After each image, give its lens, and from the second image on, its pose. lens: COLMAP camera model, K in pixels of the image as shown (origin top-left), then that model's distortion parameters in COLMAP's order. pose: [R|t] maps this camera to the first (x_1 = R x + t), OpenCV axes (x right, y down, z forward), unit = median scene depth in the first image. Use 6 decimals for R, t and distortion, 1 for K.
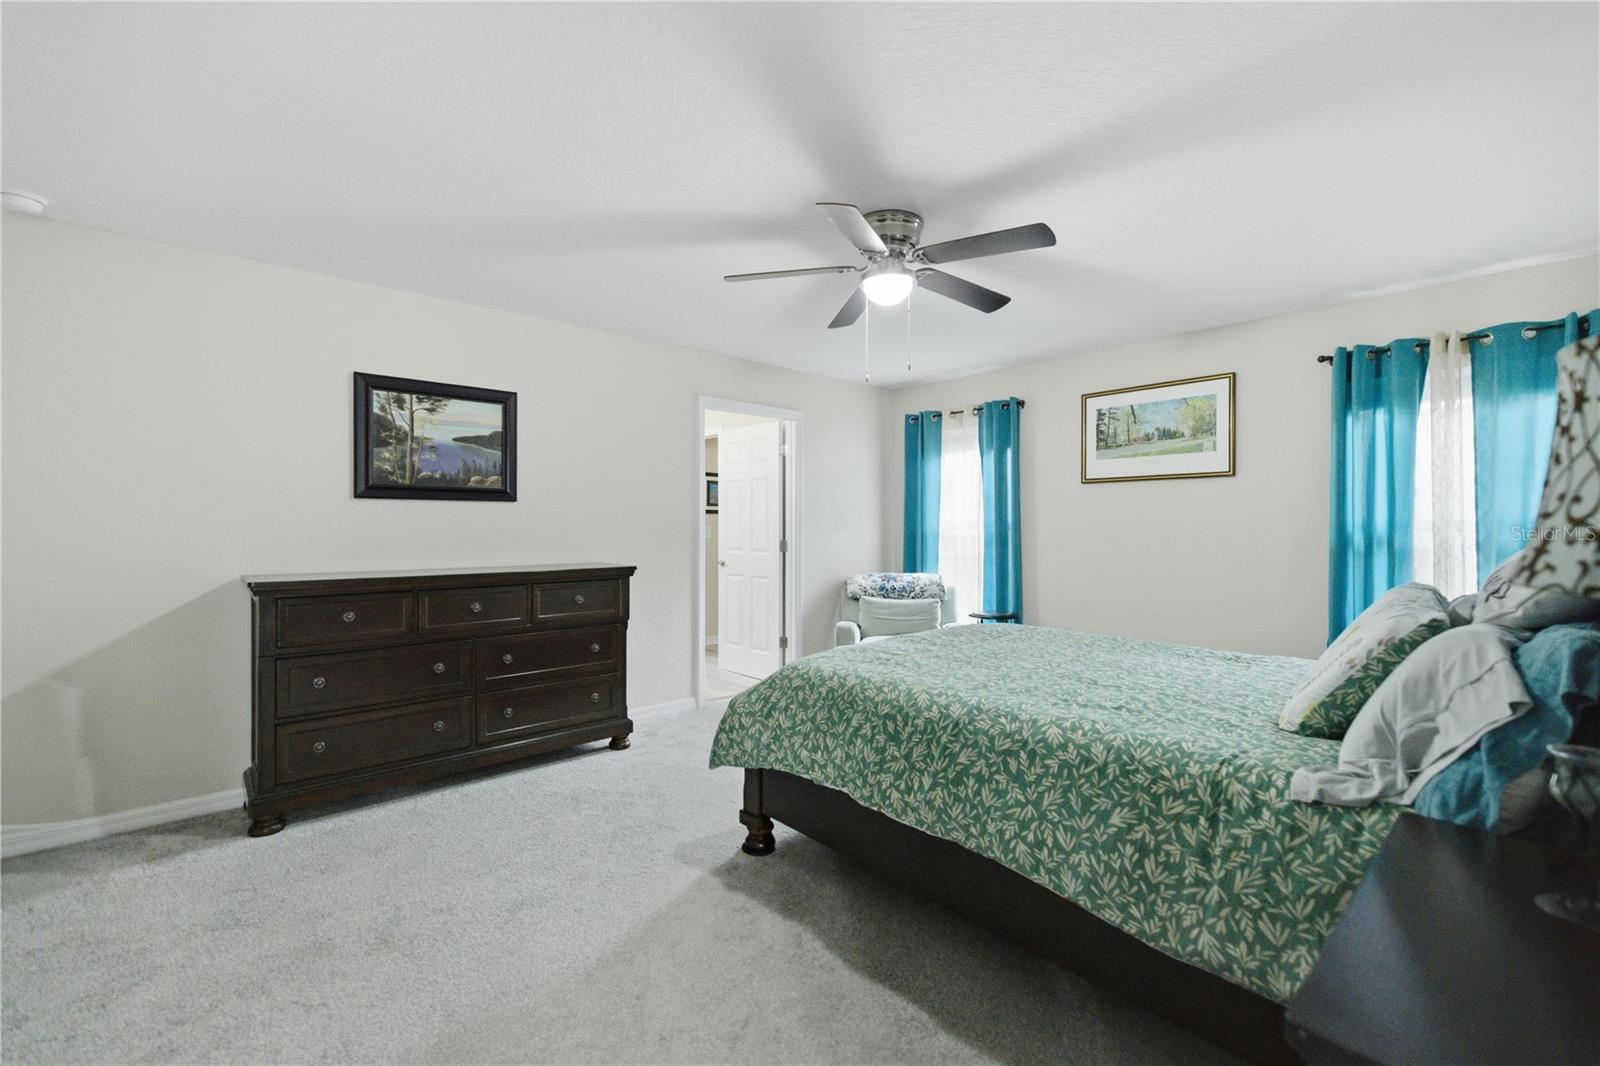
lens RADIAL K [[670.9, 0, 800.0], [0, 670.9, 533.0], [0, 0, 1]] dist [0.010571, 0.000059]
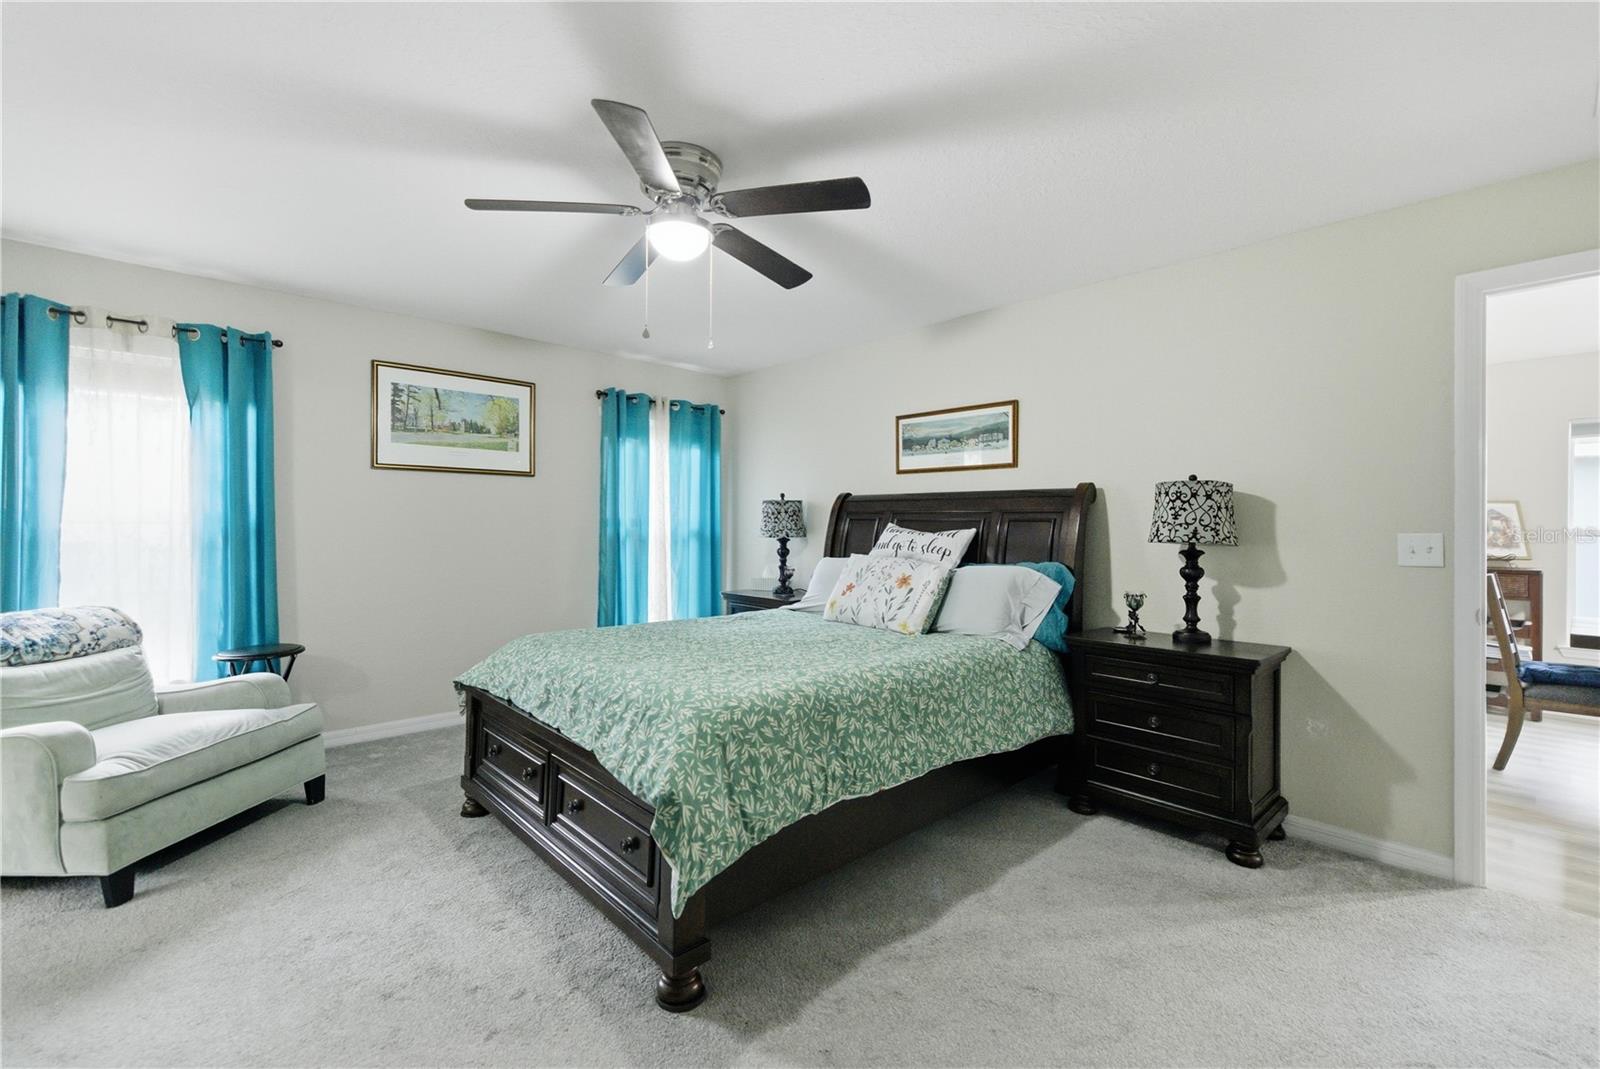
lens RADIAL K [[670.9, 0, 800.0], [0, 670.9, 534.5], [0, 0, 1]] dist [0.010571, 0.000059]
pose [[0.003984, -0.014909, 0.999881, -0.516845], [0.003622, 0.999883, 0.014894, -0.004359], [-0.999986, 0.003562, 0.004037, 0.615751]]
